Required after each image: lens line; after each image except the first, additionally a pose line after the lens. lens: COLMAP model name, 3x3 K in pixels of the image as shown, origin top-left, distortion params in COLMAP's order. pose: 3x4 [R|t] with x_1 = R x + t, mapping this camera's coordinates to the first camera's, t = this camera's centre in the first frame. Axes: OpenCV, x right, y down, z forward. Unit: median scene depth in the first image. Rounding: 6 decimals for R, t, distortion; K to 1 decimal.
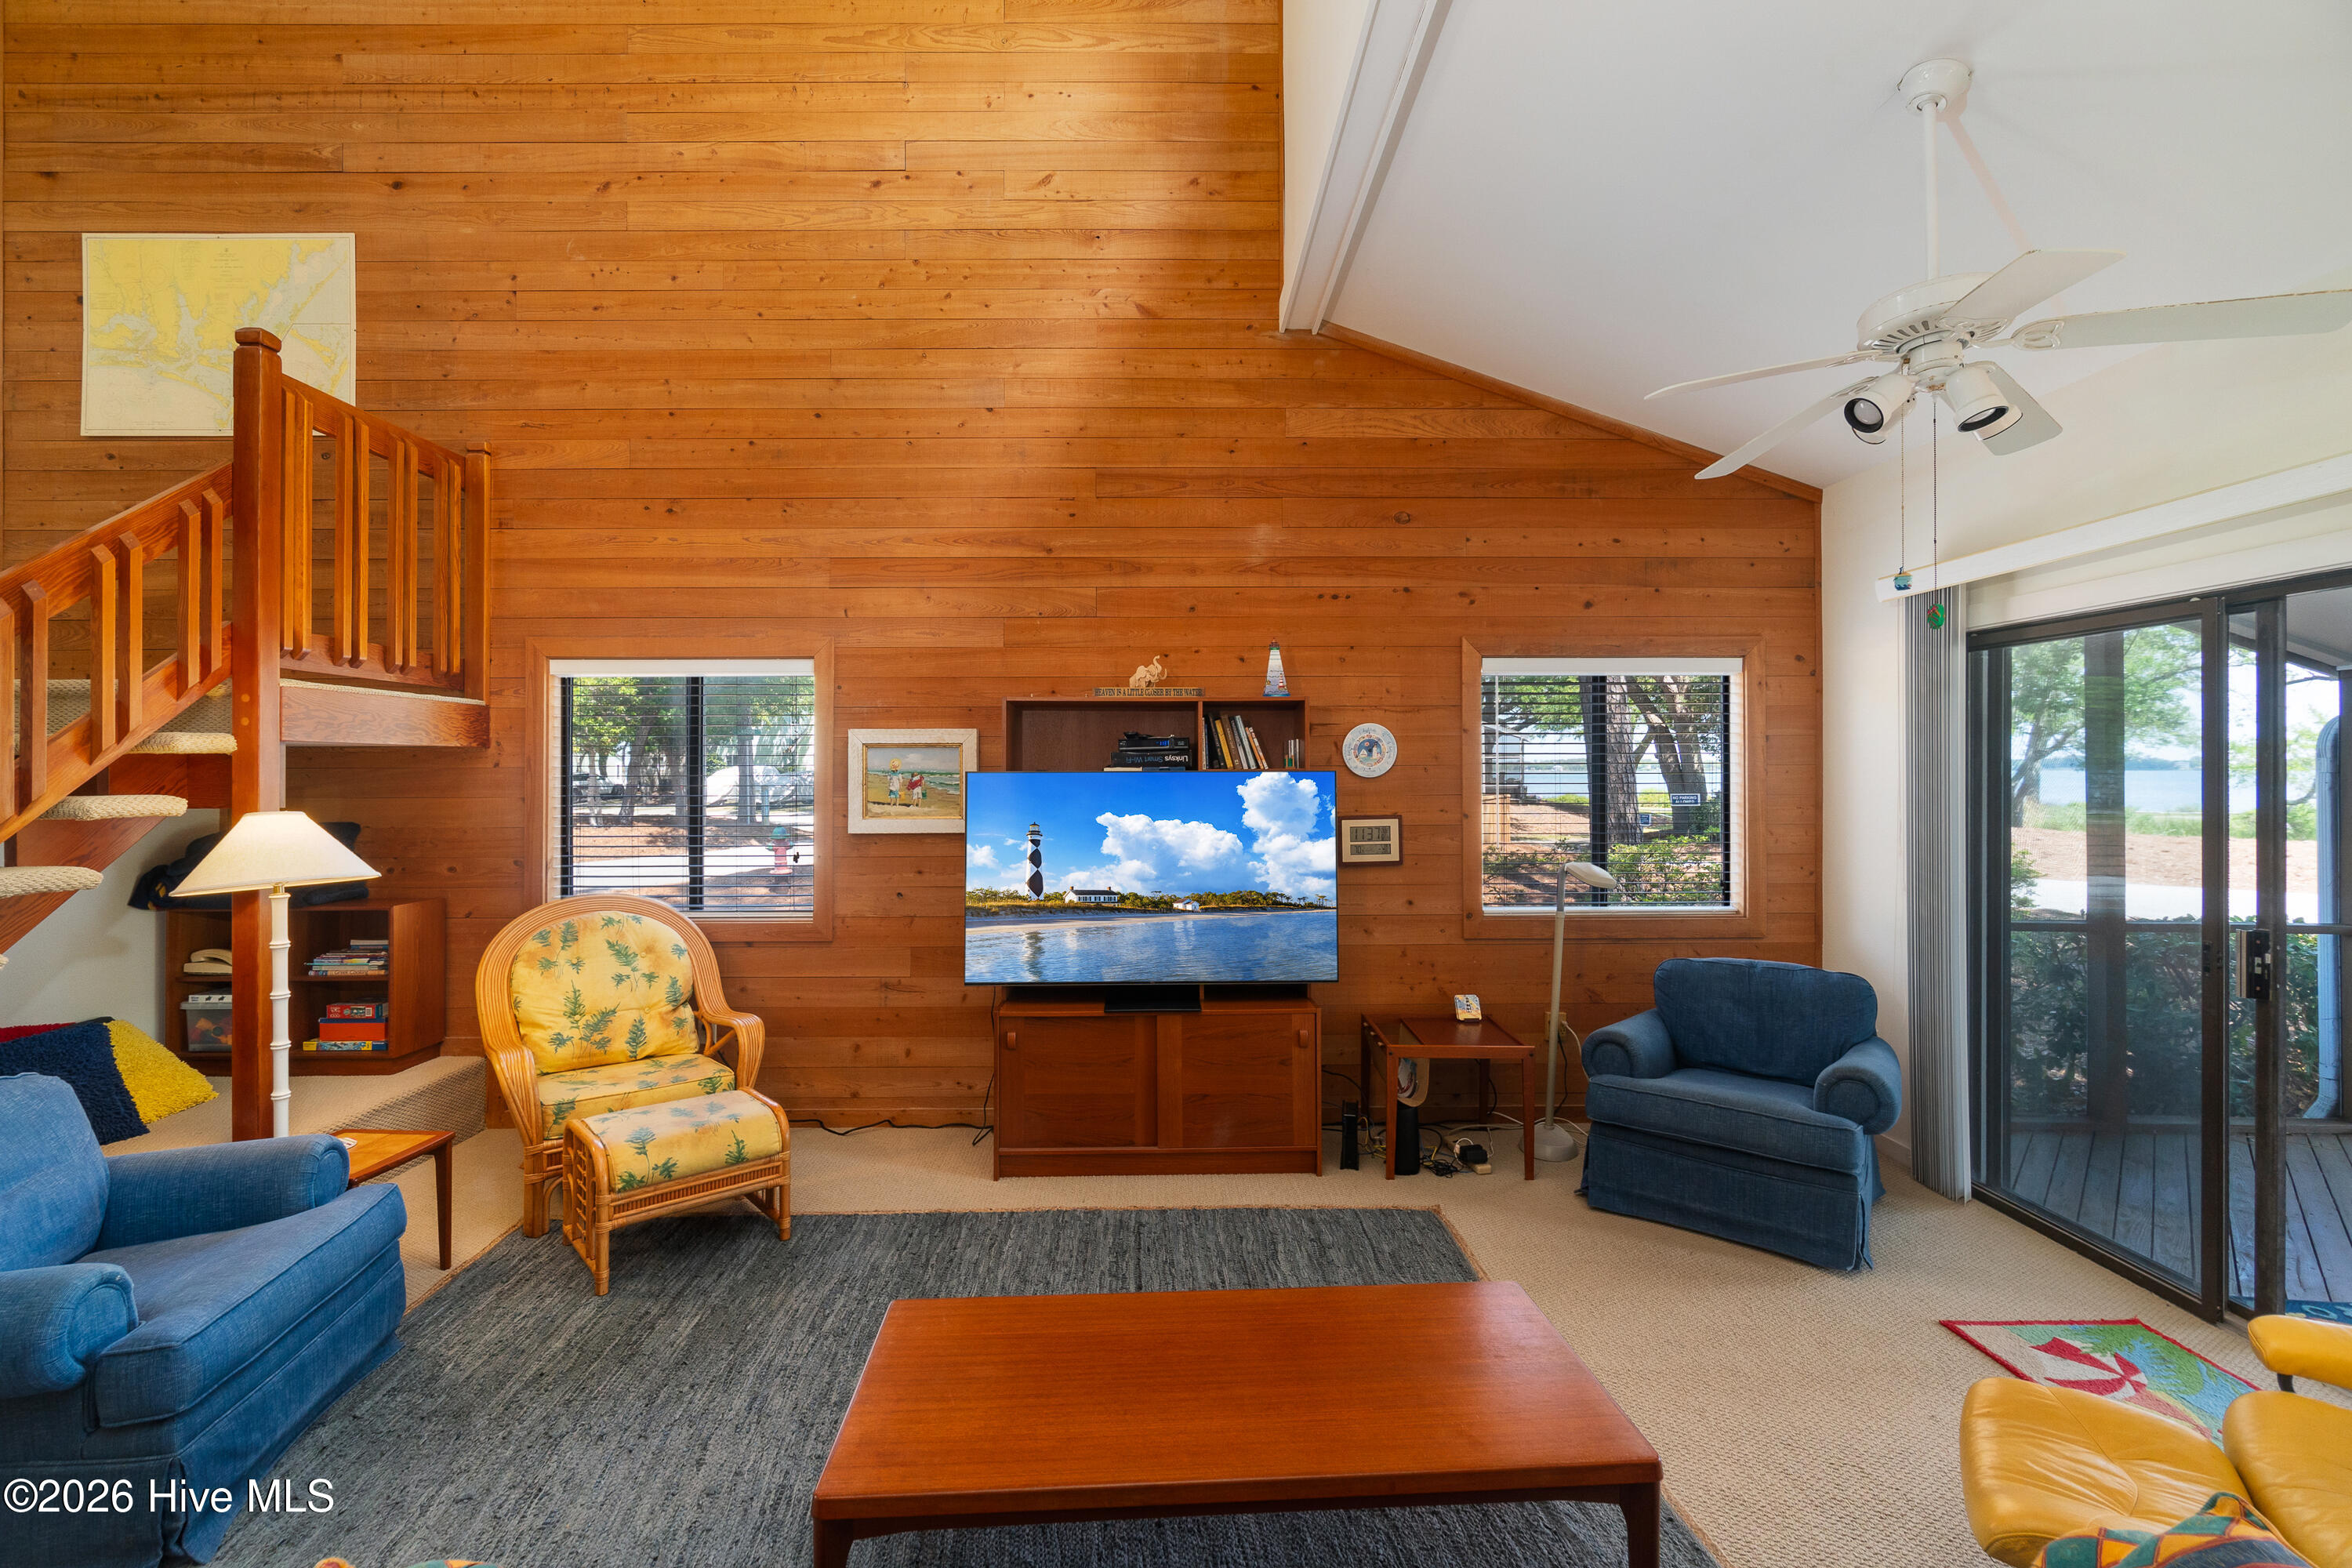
lens RADIAL K [[1020.3, 0, 1174.3], [0, 1020.3, 766.2], [0, 0, 1]] dist [-0.002350, 0.000472]
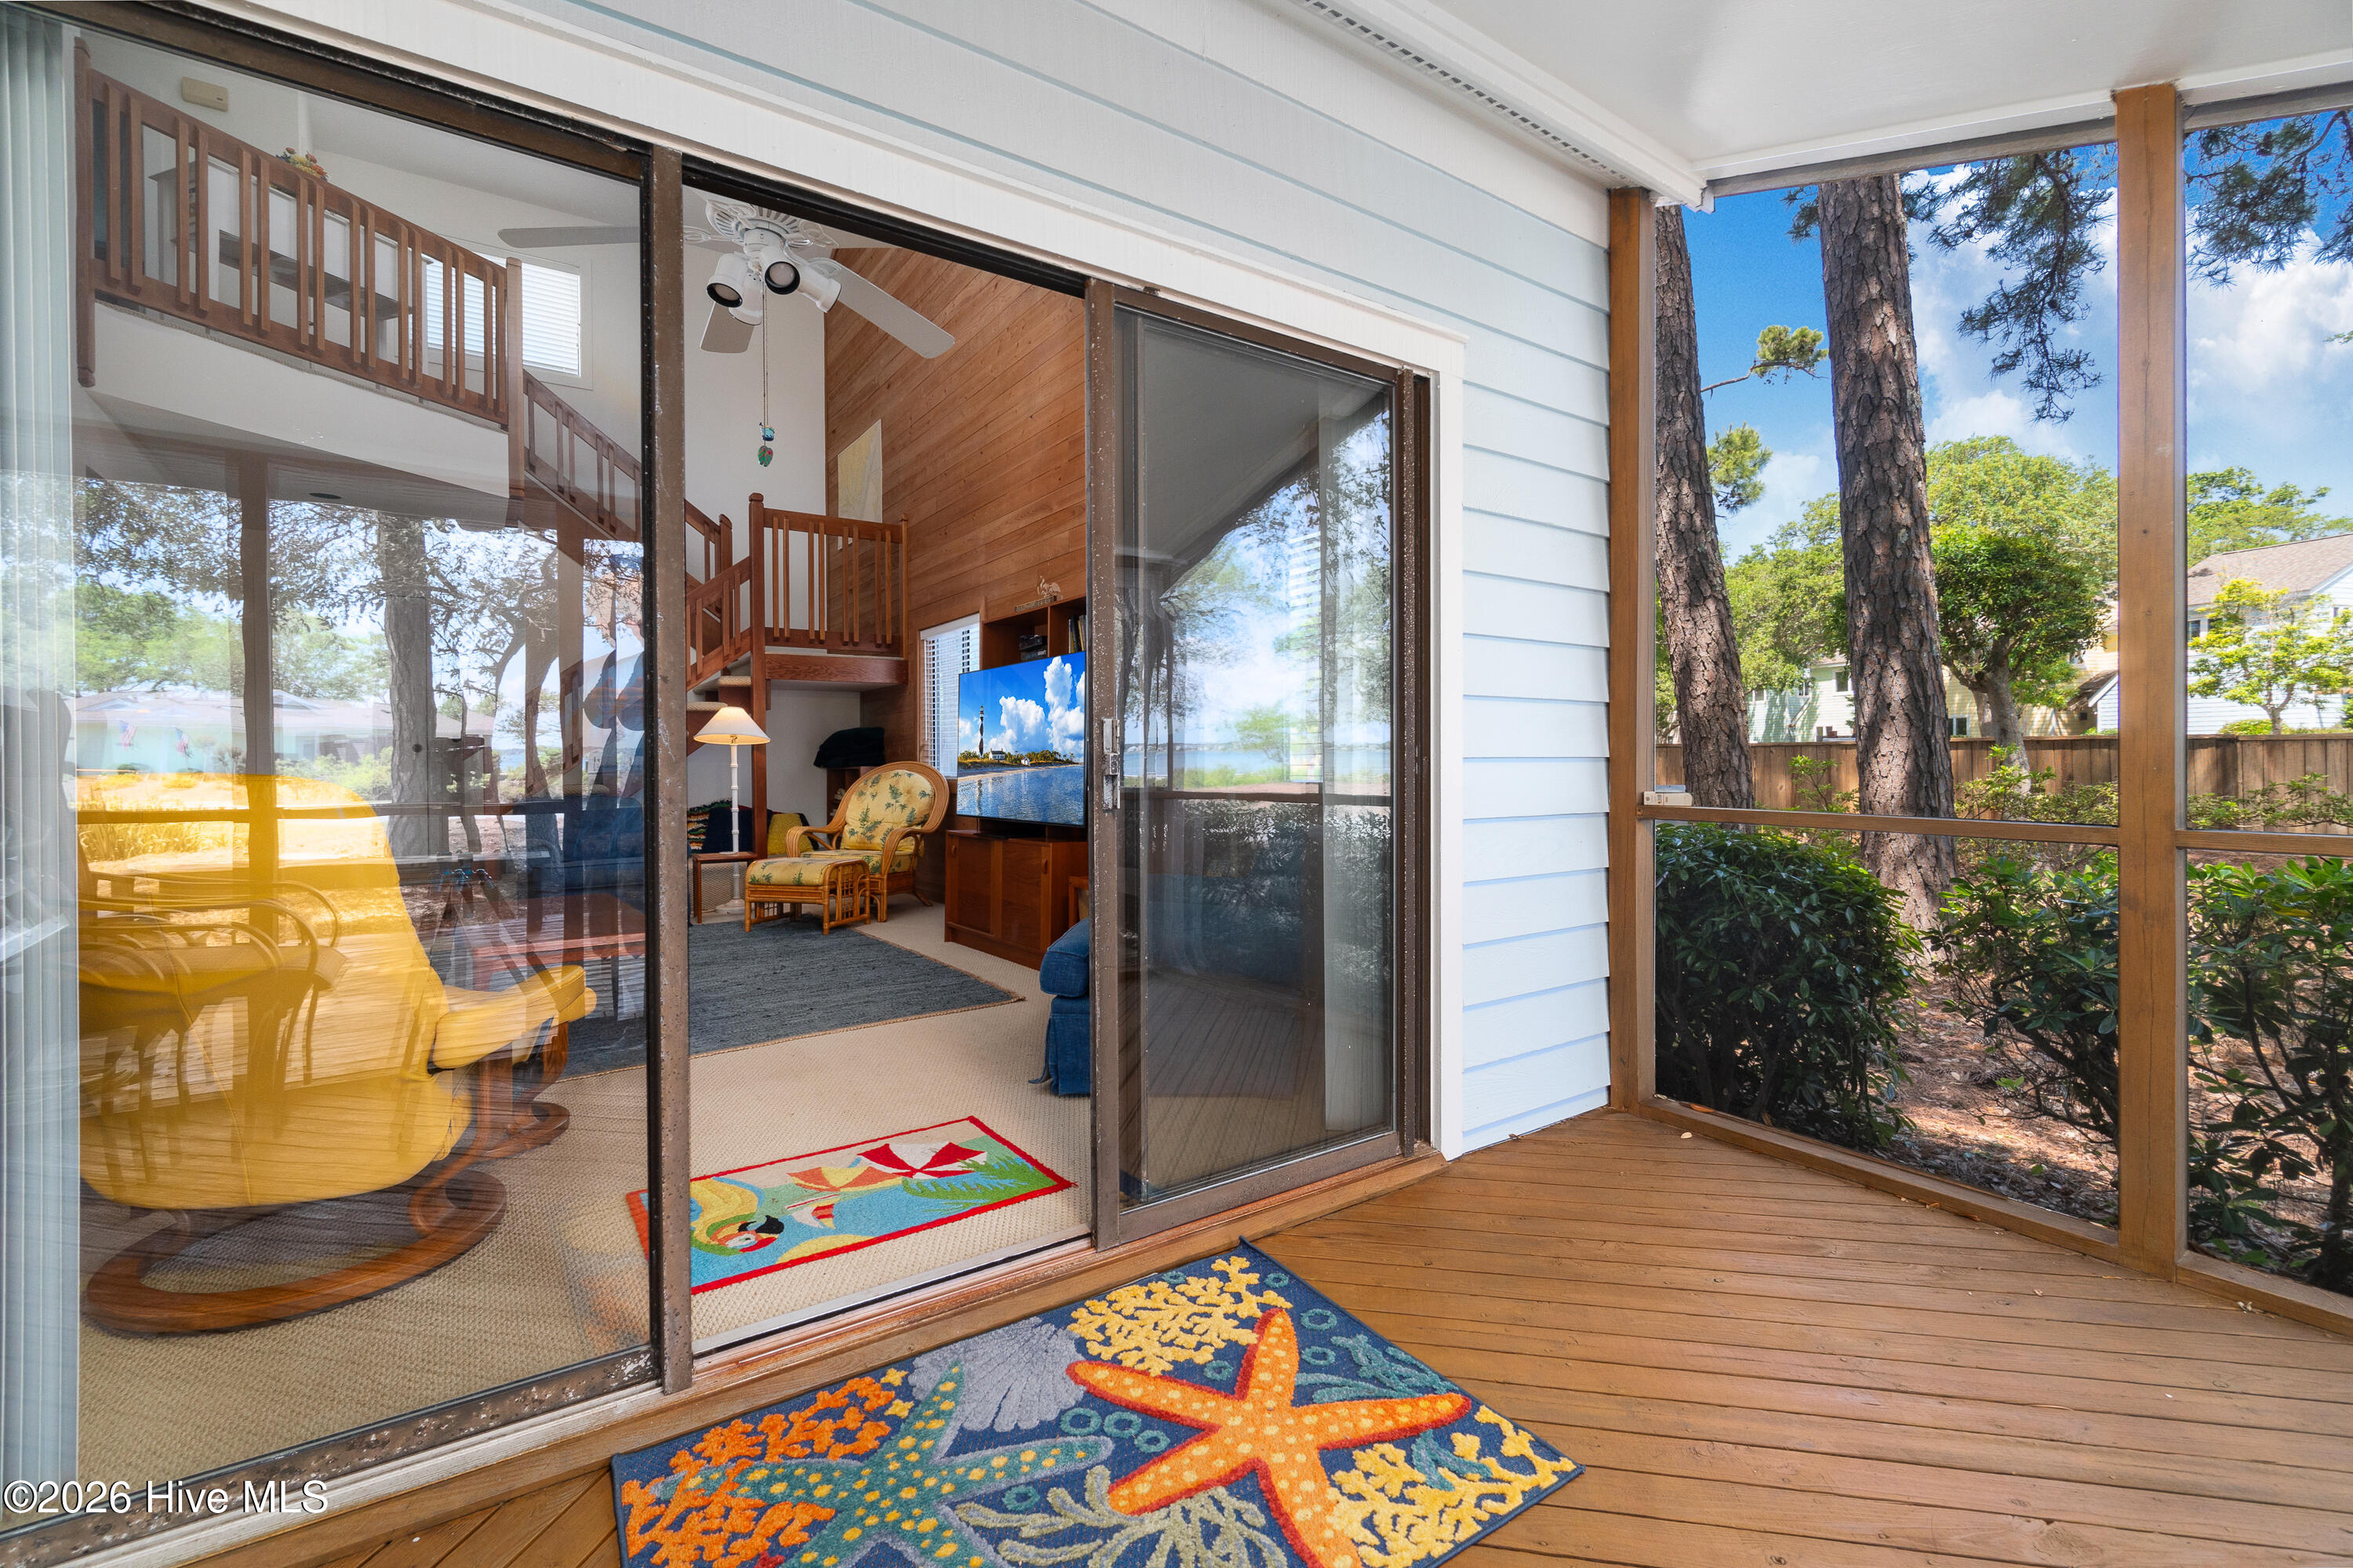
lens RADIAL K [[1047.6, 0, 1171.4], [0, 1047.6, 770.1], [0, 0, 1]] dist [-0.001173, -0.000071]
pose [[0.575143, 0.004293, -0.818042, 1.132534], [0.011383, 0.999847, 0.013251, 0.119077], [0.817974, -0.016933, 0.575006, 0.330193]]
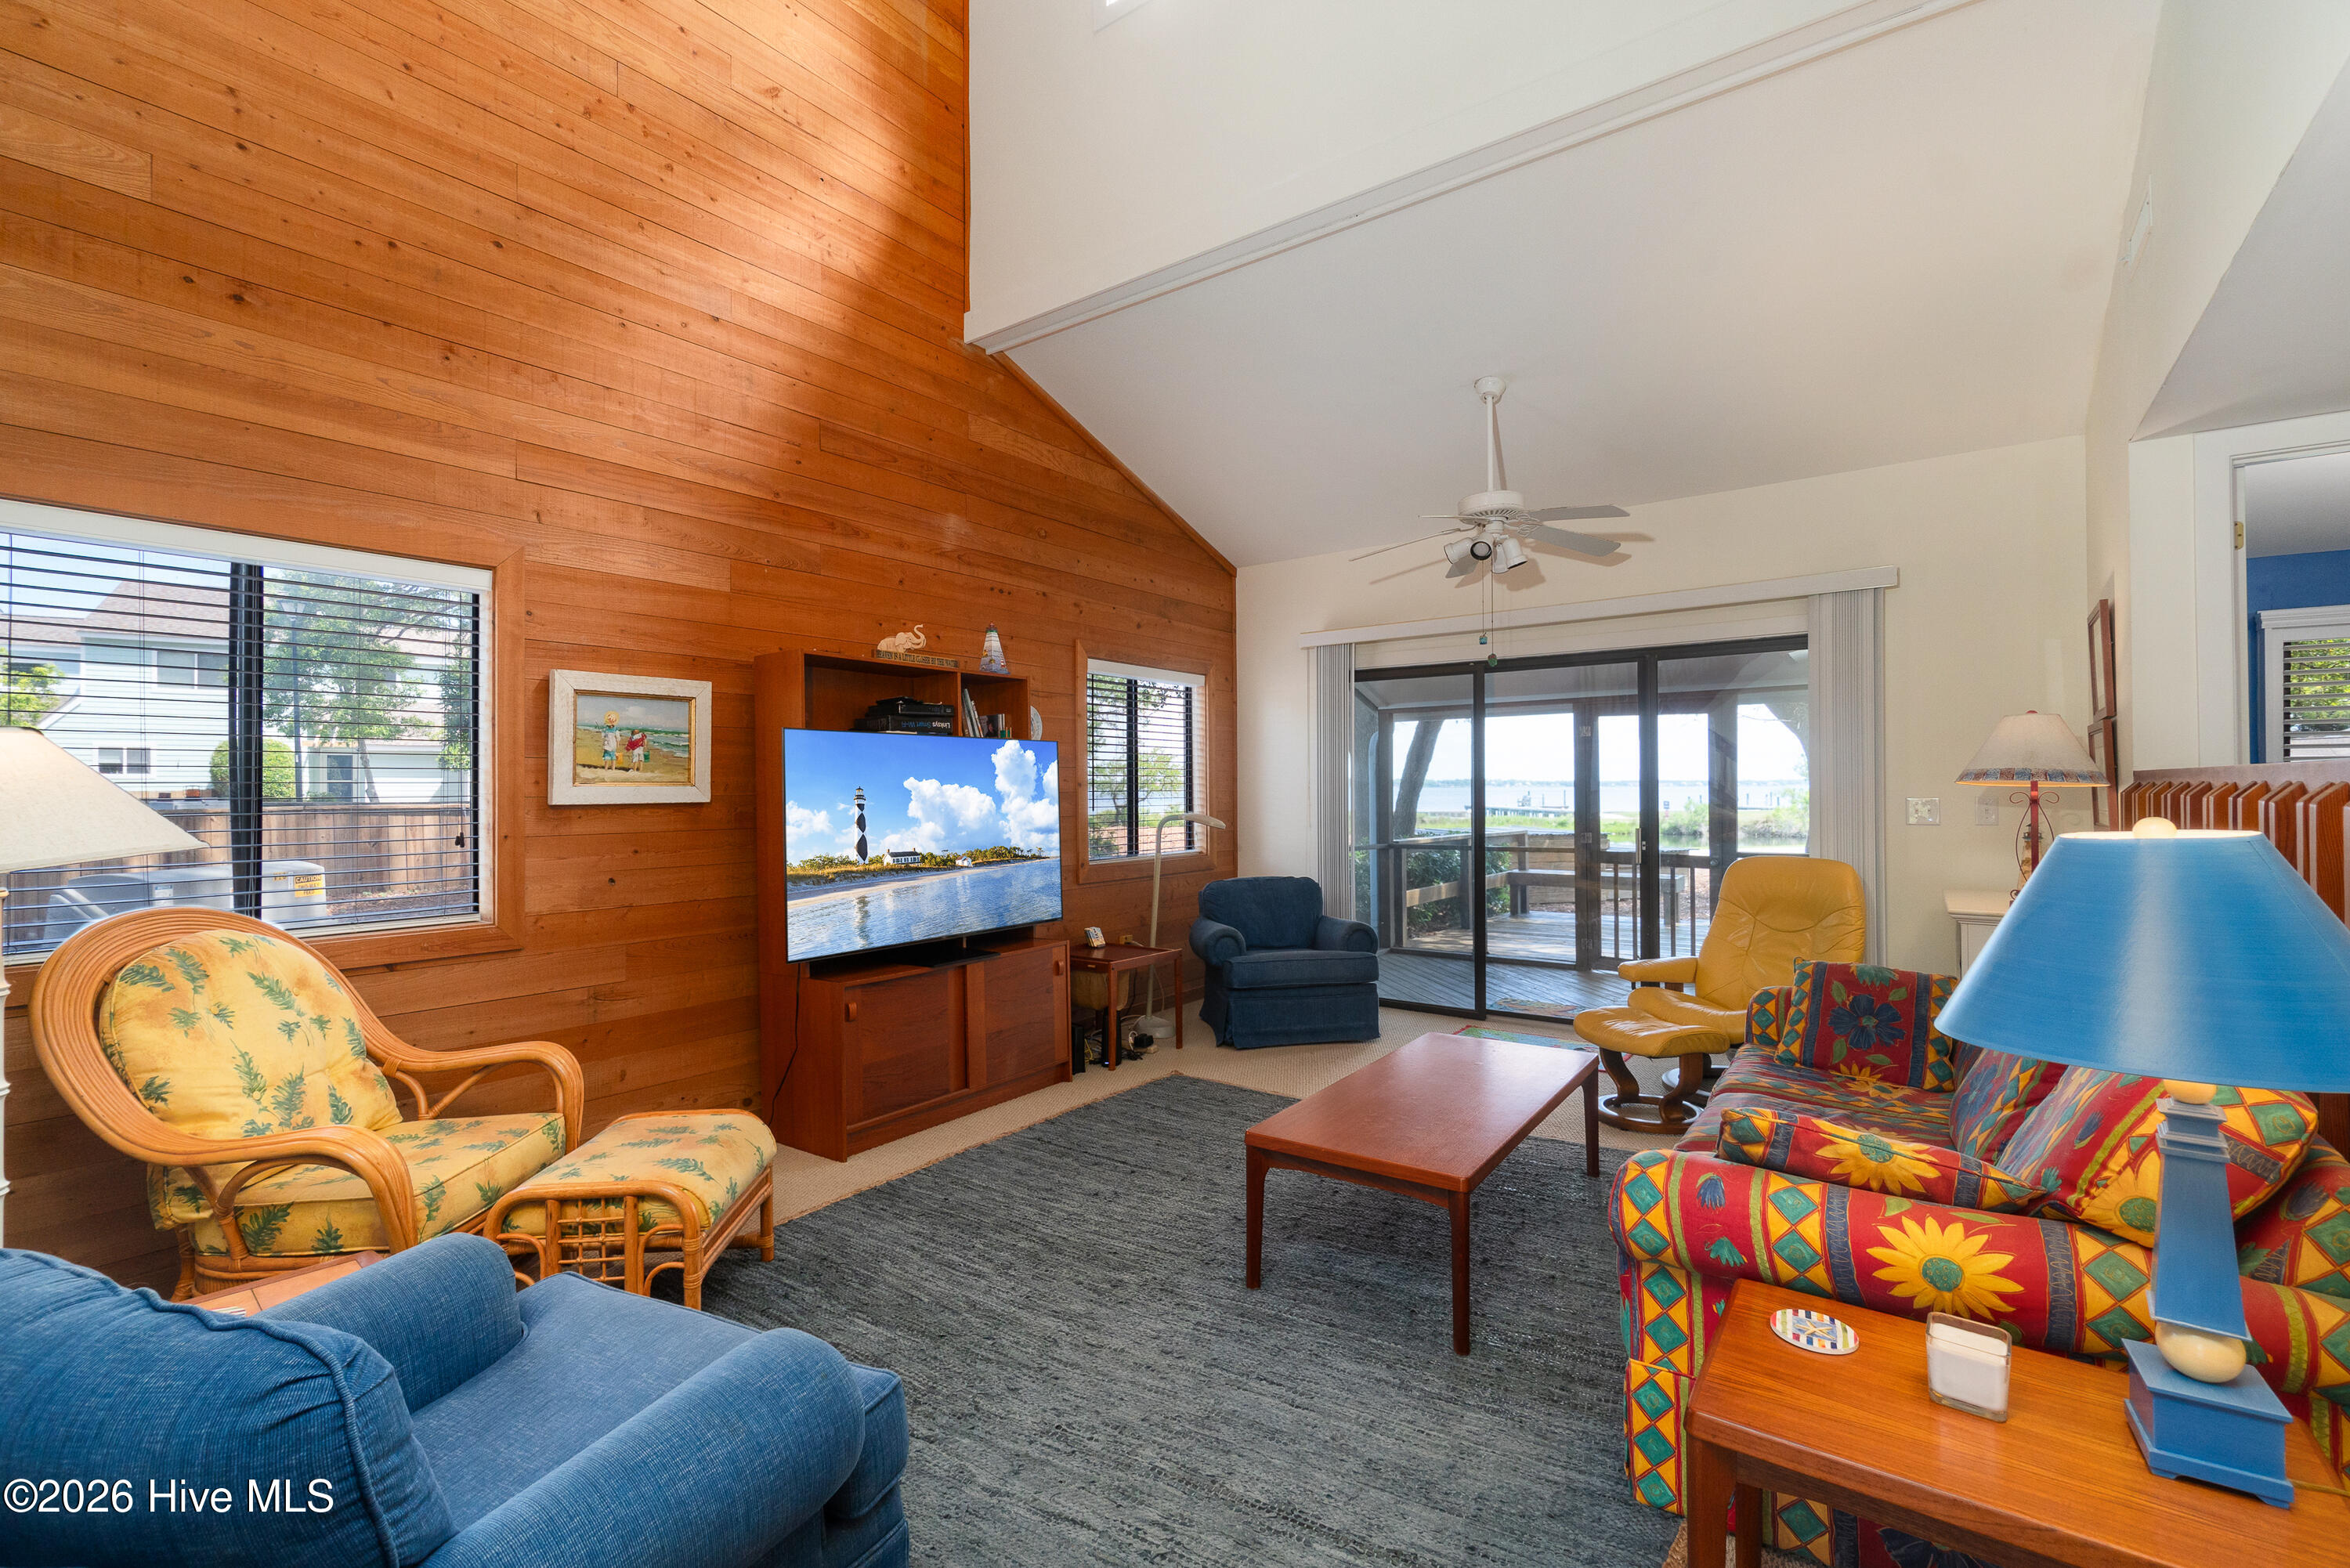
lens RADIAL K [[1046.2, 0, 1169.9], [0, 1046.2, 770.2], [0, 0, 1]] dist [-0.001173, -0.000071]
pose [[0.601726, 0.013201, 0.798593, -0.673416], [-0.004558, 0.999904, -0.013094, 0.048647], [-0.798690, 0.004240, 0.601728, 0.154025]]
